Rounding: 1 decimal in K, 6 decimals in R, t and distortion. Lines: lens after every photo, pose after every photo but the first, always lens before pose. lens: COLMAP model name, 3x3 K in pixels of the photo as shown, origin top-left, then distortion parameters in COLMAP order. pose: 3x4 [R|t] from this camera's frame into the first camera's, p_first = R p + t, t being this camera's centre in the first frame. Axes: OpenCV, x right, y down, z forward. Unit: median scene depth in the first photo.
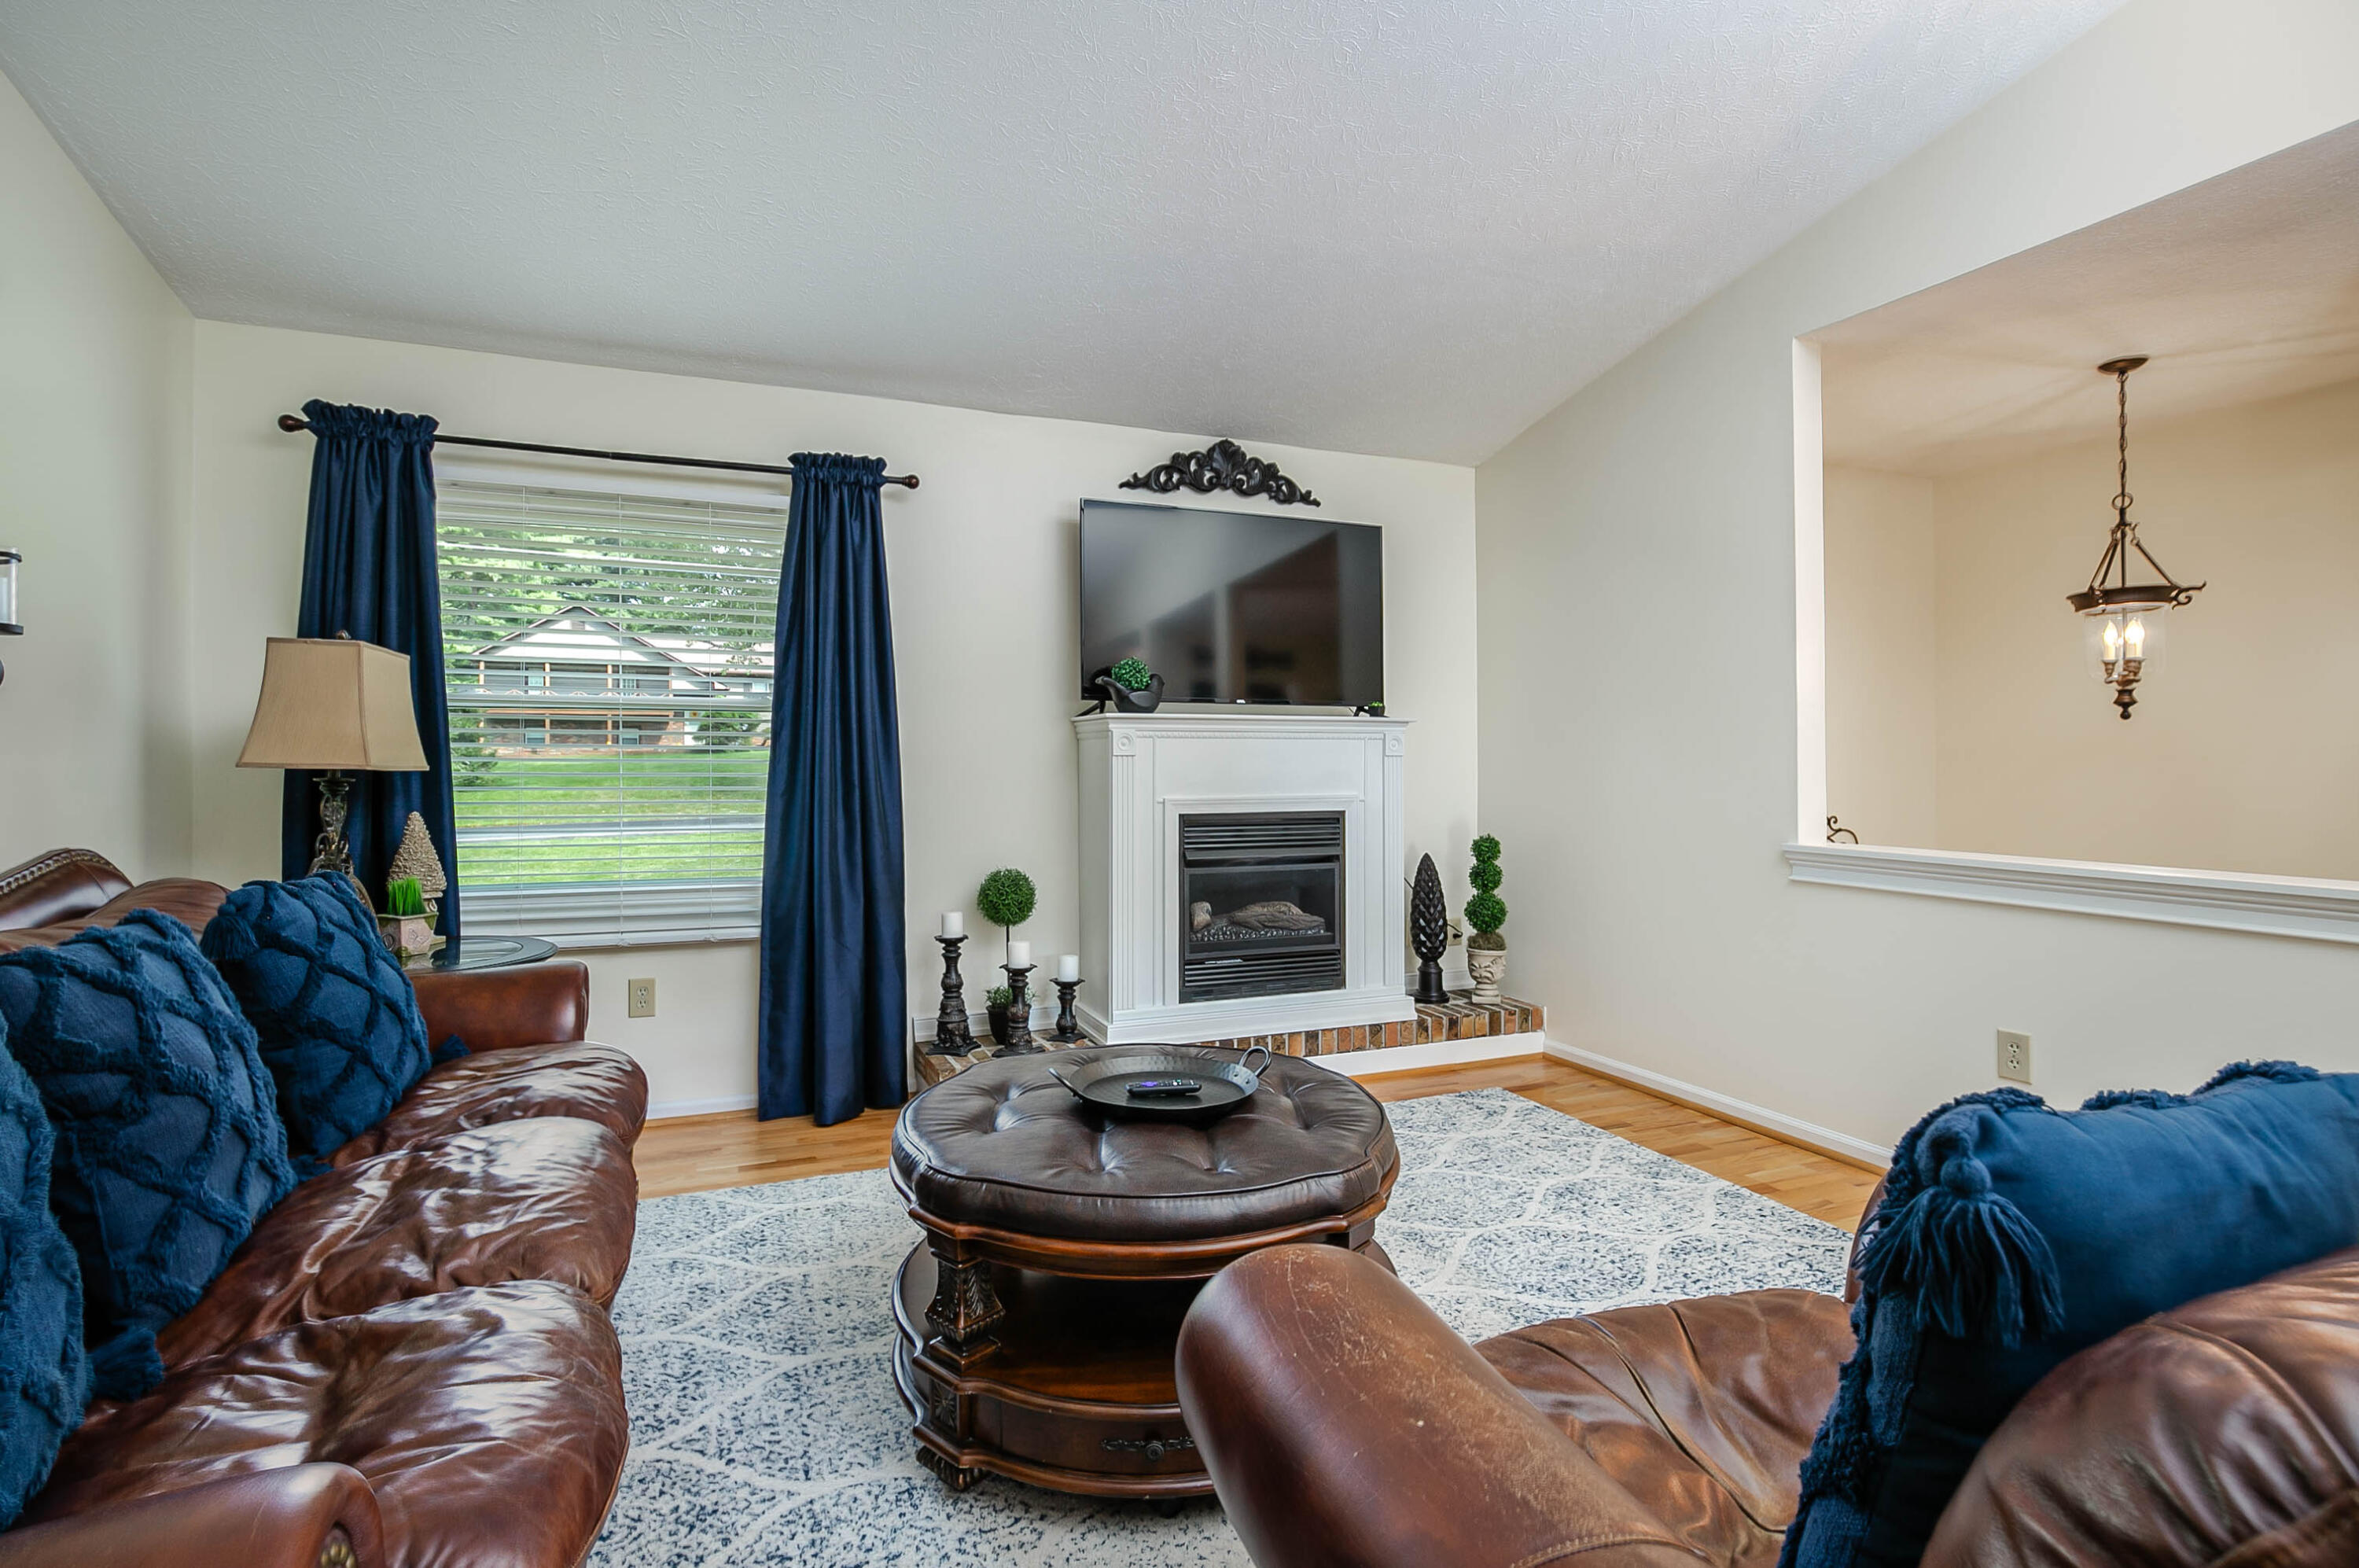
lens RADIAL K [[1077.8, 0, 1183.9], [0, 1077.8, 769.1], [0, 0, 1]] dist [-0.003534, 0.000496]
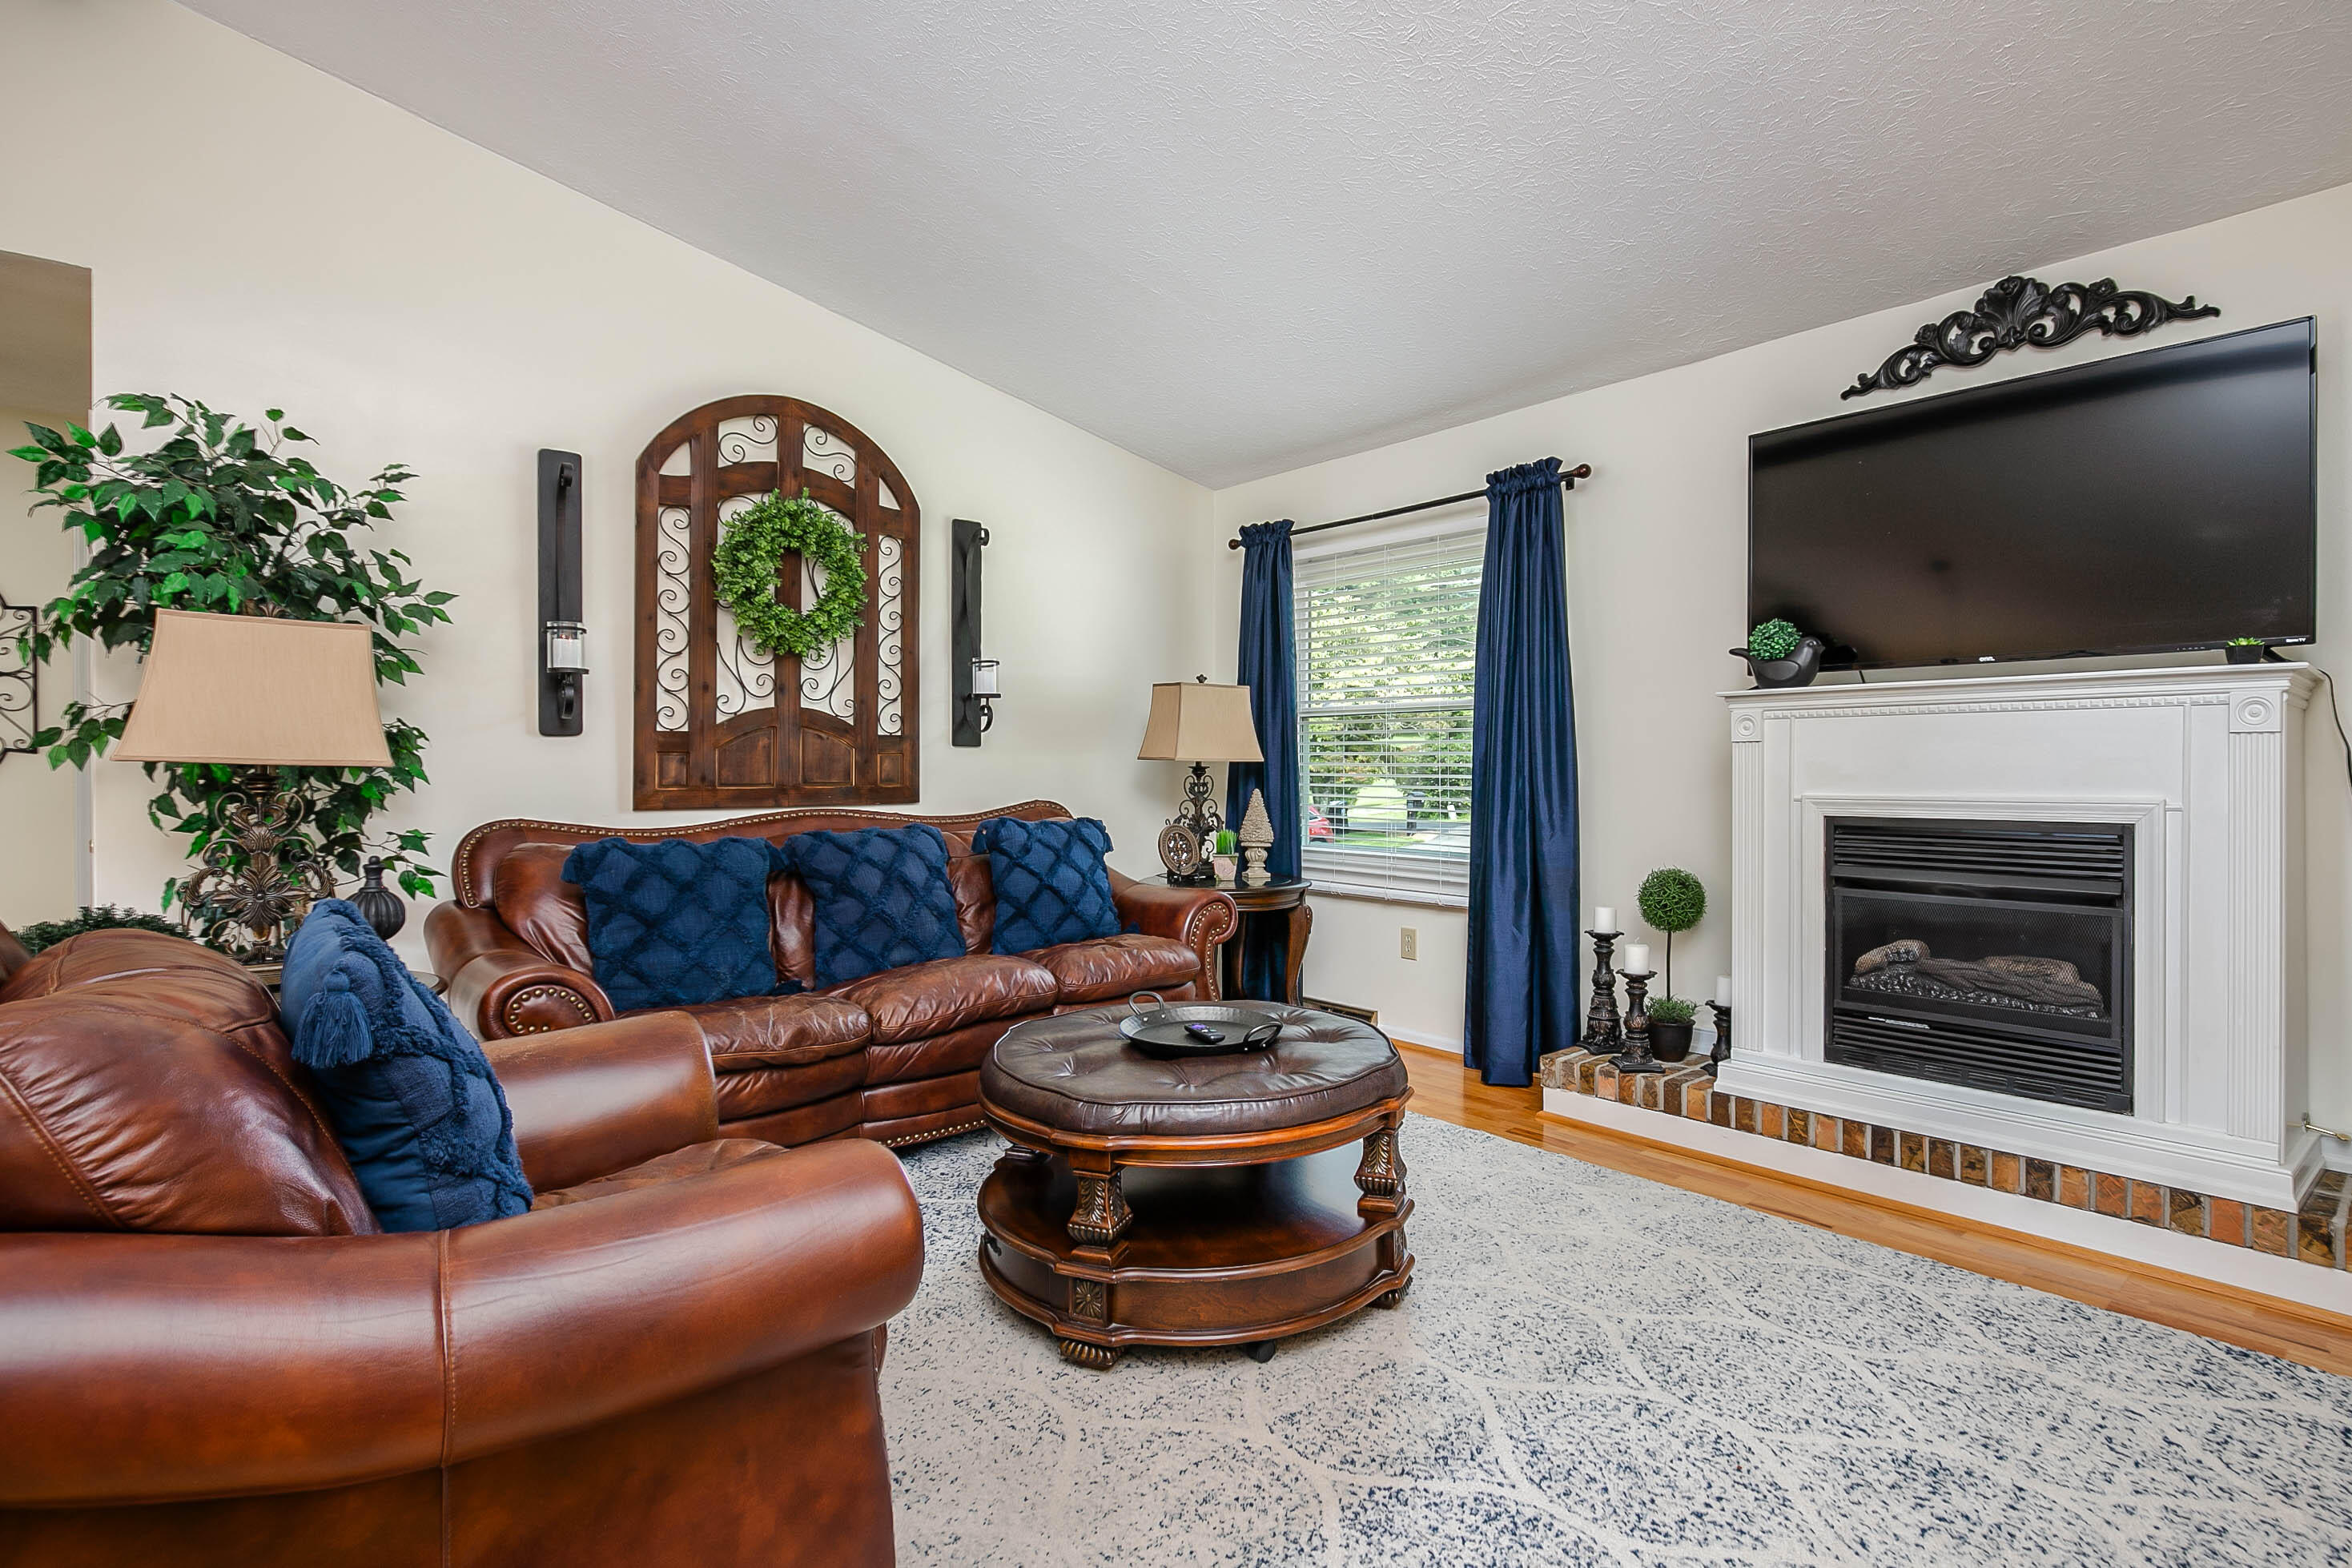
lens RADIAL K [[1074.6, 0, 1180.4], [0, 1074.6, 769.1], [0, 0, 1]] dist [-0.003534, 0.000496]
pose [[0.368144, 0.005115, -0.929755, 0.547994], [0.000680, 0.999983, 0.005770, 0.003456], [0.929769, -0.002757, 0.368134, 0.294329]]
